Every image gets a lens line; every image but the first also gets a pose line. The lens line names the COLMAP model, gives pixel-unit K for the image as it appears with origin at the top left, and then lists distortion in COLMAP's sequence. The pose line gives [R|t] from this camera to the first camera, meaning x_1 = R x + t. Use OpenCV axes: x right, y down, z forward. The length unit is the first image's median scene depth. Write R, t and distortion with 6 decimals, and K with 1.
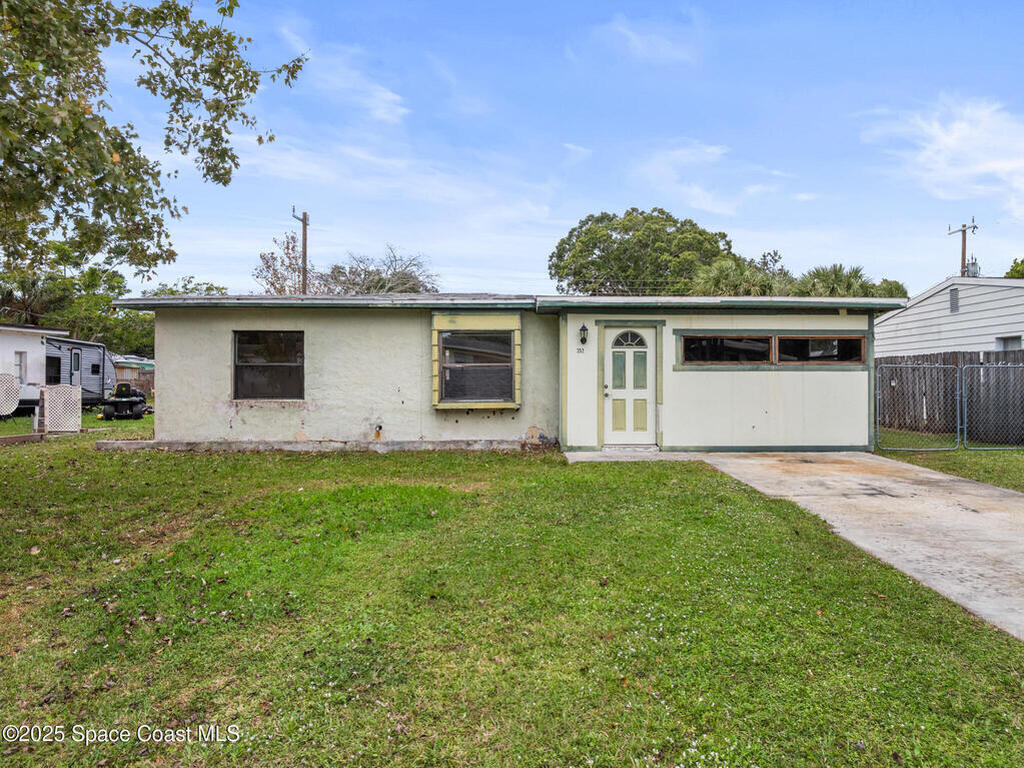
lens RADIAL K [[733.4, 0, 533.3], [0, 733.4, 380.5], [0, 0, 1]] dist [-0.019242, -0.006268]
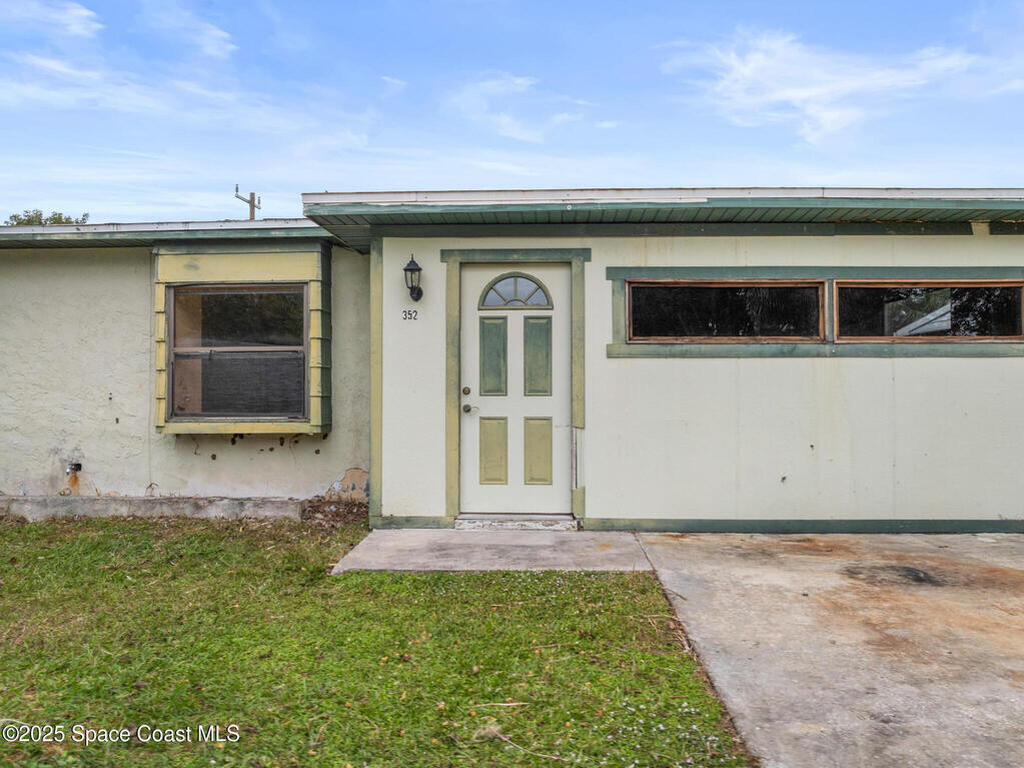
lens RADIAL K [[723.6, 0, 512.0], [0, 723.6, 384.0], [0, 0, 1]] dist [-0.003362, -0.056770]
pose [[0.997805, 0.000052, -0.066219, 0.151867], [-0.000531, 0.999974, -0.007208, 0.006801], [0.066217, 0.007227, 0.997779, 0.506992]]
